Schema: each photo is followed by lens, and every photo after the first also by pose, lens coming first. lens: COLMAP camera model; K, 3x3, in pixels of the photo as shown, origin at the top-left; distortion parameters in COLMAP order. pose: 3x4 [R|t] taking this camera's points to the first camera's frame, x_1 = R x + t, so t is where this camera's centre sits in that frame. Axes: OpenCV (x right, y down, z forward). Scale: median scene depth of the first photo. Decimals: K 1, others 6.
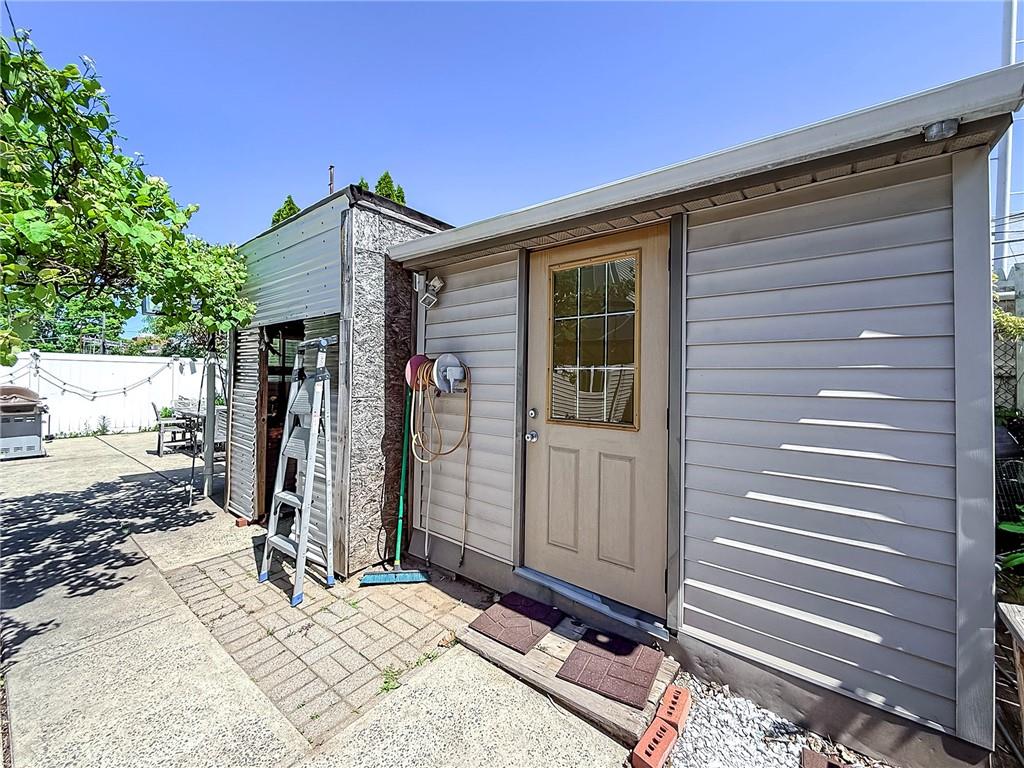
lens RADIAL K [[413.1, 0, 508.3], [0, 413.1, 378.0], [0, 0, 1]] dist [-0.001397, -0.000332]
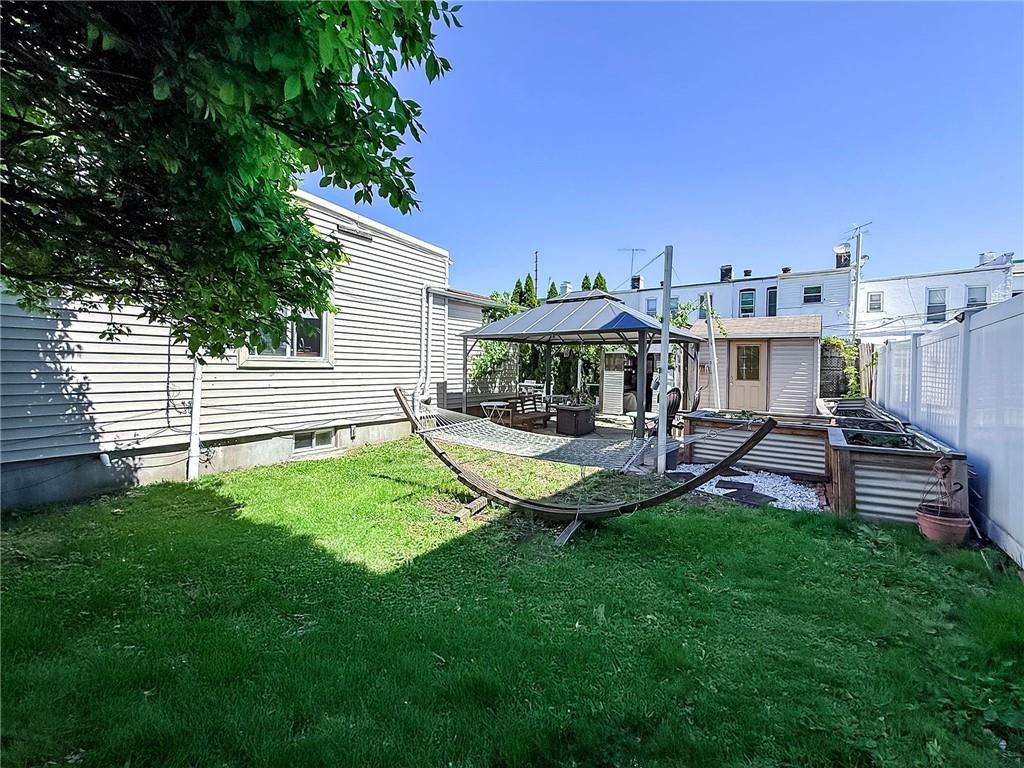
lens RADIAL K [[413.1, 0, 519.9], [0, 413.1, 376.1], [0, 0, 1]] dist [-0.001397, -0.000332]
pose [[0.998402, 0.006338, 0.056161, -1.979724], [-0.007052, 0.999897, 0.012527, 0.019781], [-0.056076, -0.012903, 0.998343, -2.643917]]
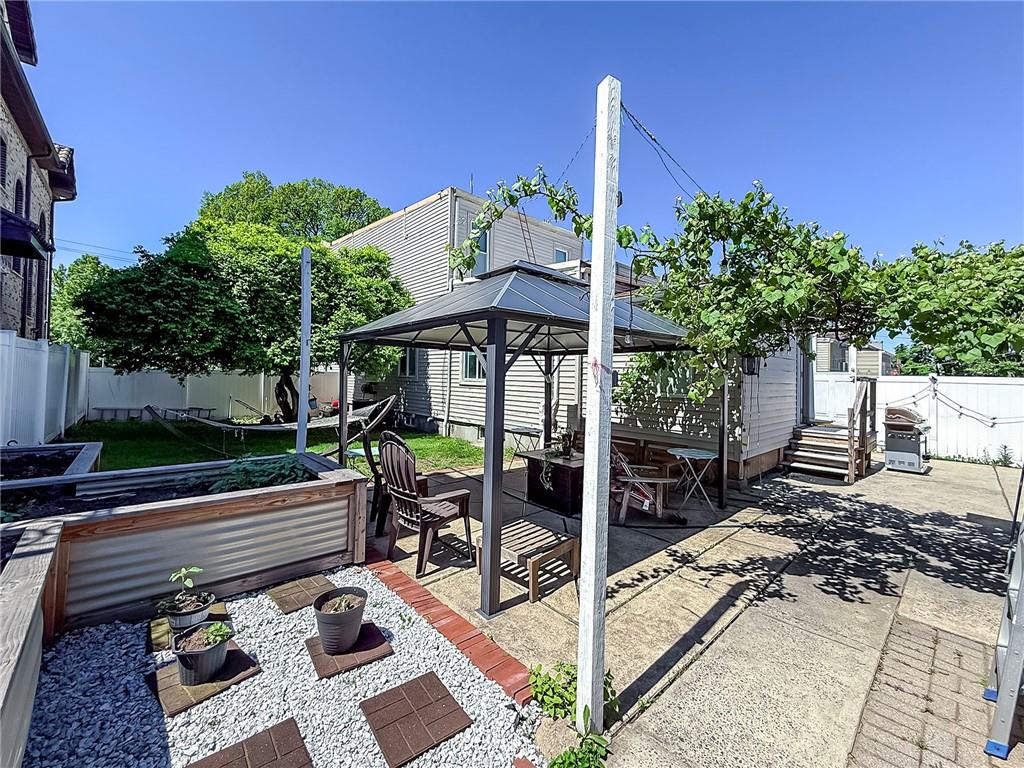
lens RADIAL K [[413.1, 0, 509.2], [0, 413.1, 375.3], [0, 0, 1]] dist [-0.001397, -0.000332]
pose [[-0.159345, -0.014954, -0.987110, 0.241998], [-0.033630, 0.999387, -0.009712, -0.045703], [0.986650, 0.031649, -0.159750, 0.213782]]
